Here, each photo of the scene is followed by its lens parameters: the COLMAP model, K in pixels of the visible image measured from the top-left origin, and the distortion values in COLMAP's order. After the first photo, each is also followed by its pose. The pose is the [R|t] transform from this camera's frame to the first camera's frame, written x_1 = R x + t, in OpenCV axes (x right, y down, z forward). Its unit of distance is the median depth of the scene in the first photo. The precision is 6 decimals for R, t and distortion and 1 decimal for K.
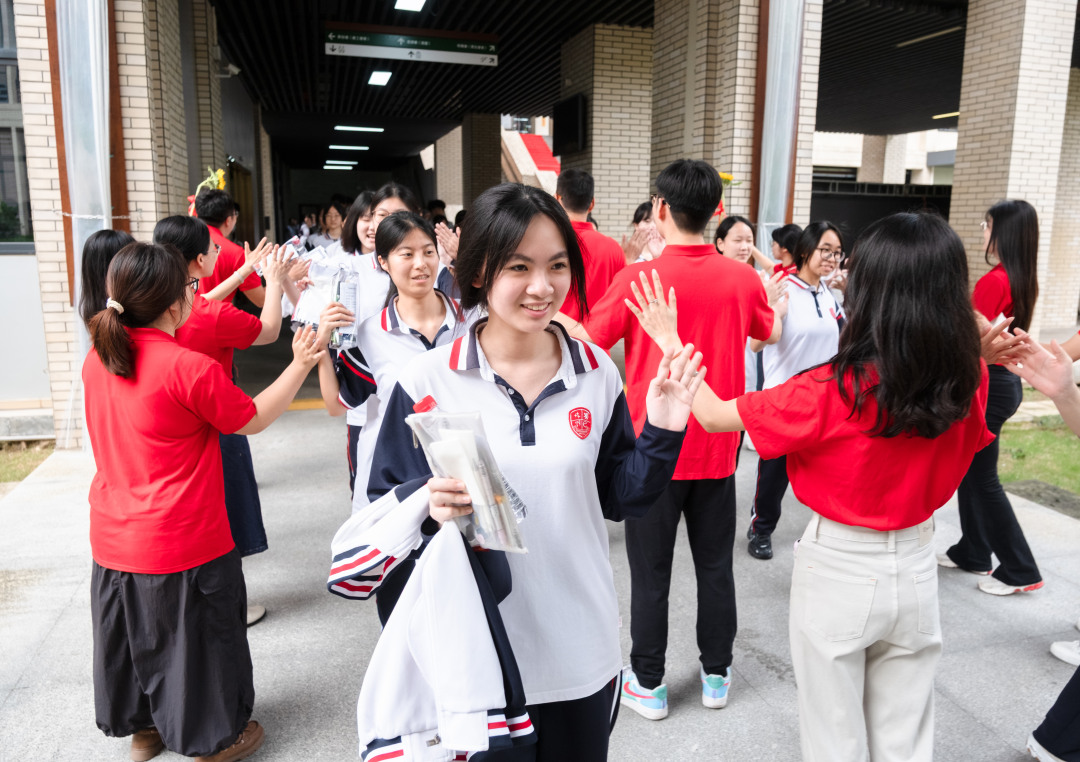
lens RADIAL K [[828.5, 0, 545.5], [0, 828.5, 376.6], [0, 0, 1]] dist [-0.020553, 0.001865]
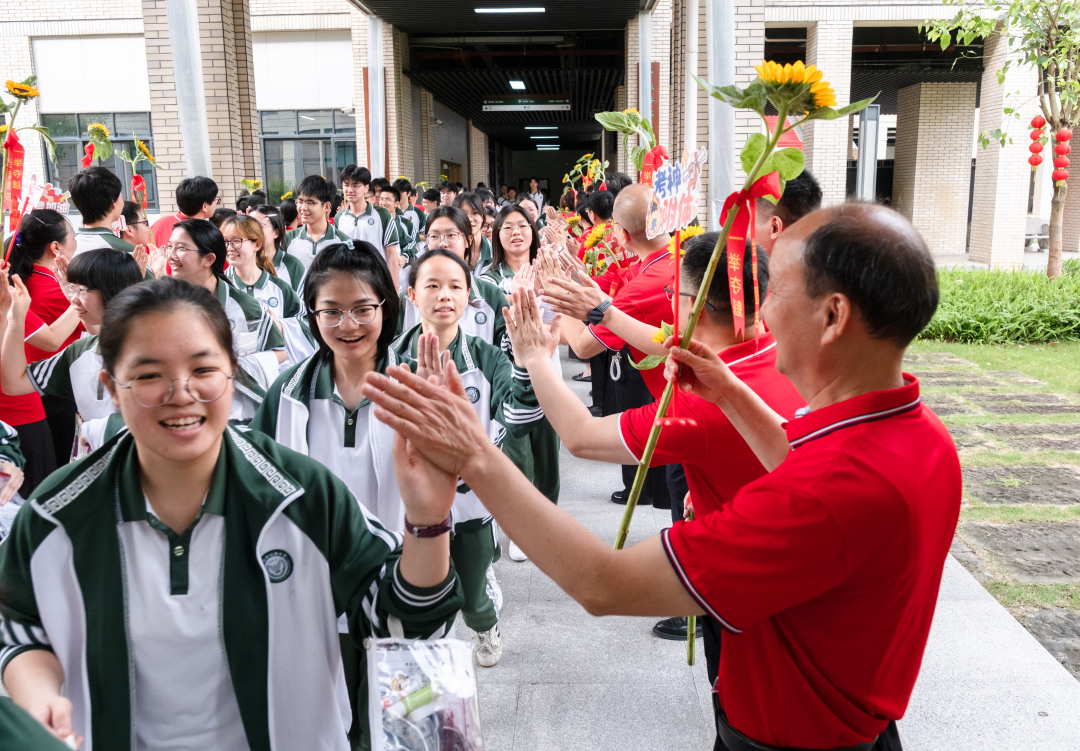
lens RADIAL K [[863.1, 0, 561.5], [0, 863.1, 364.6], [0, 0, 1]] dist [-0.041207, 0.000579]
pose [[0.961809, 0.027616, -0.272324, 0.517942], [-0.023017, 0.999534, 0.020069, 0.184786], [0.272751, -0.013034, 0.961996, -0.994826]]
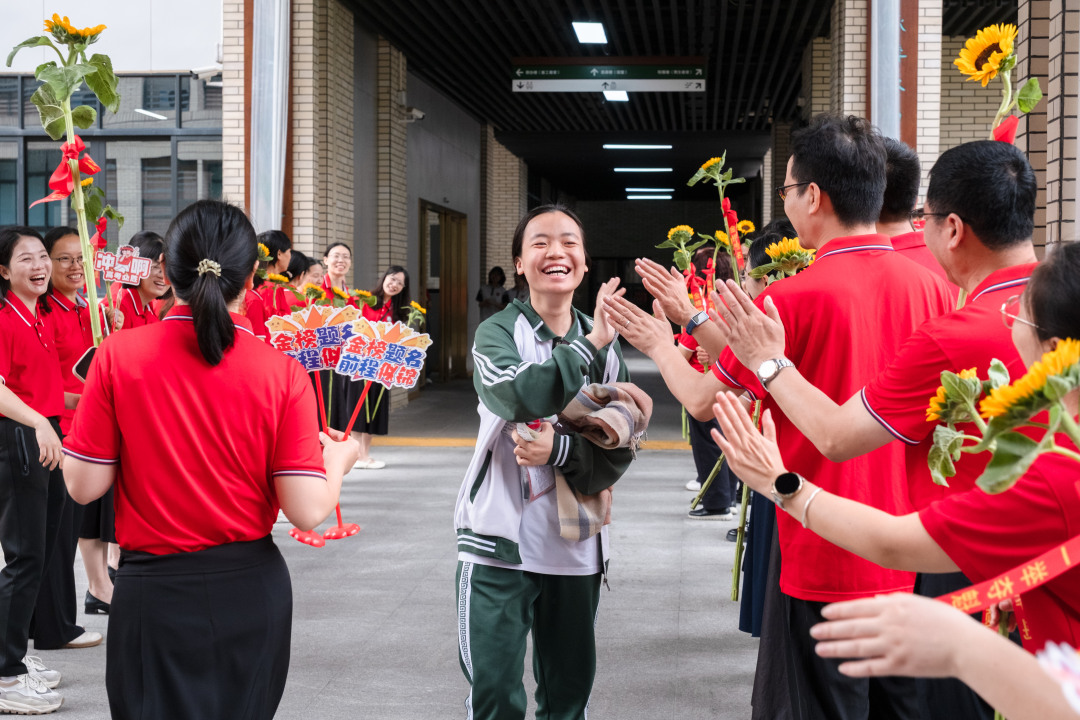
lens RADIAL K [[1690.1, 0, 536.5], [0, 1690.1, 354.2], [0, 0, 1]] dist [0.019341, 0.000000]
pose [[0.937709, 0.001736, -0.347416, 0.422379], [-0.052713, 0.989121, -0.137336, 0.158623], [0.343398, 0.147095, 0.927600, -0.709626]]
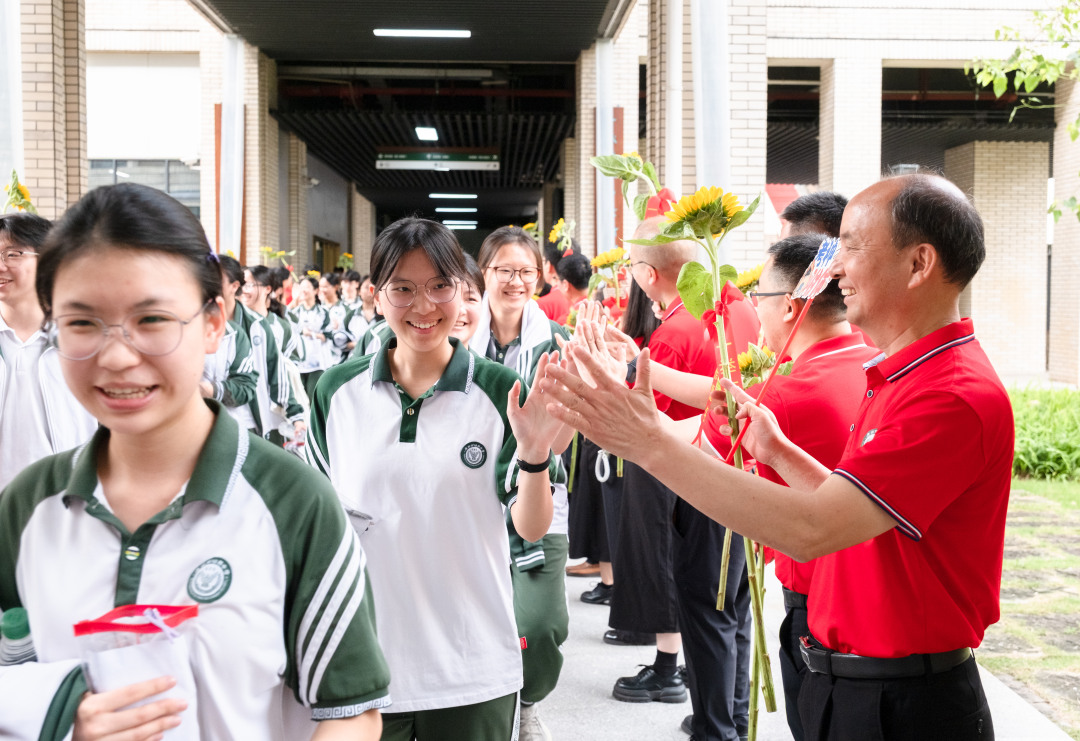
lens RADIAL K [[1282.8, 0, 562.0], [0, 1282.8, 357.1], [0, 0, 1]] dist [-0.037913, 0.000000]
pose [[0.978683, -0.002108, -0.205364, 0.519064], [-0.025153, 0.991189, -0.130043, 0.222033], [0.203829, 0.132436, 0.970007, -1.079128]]
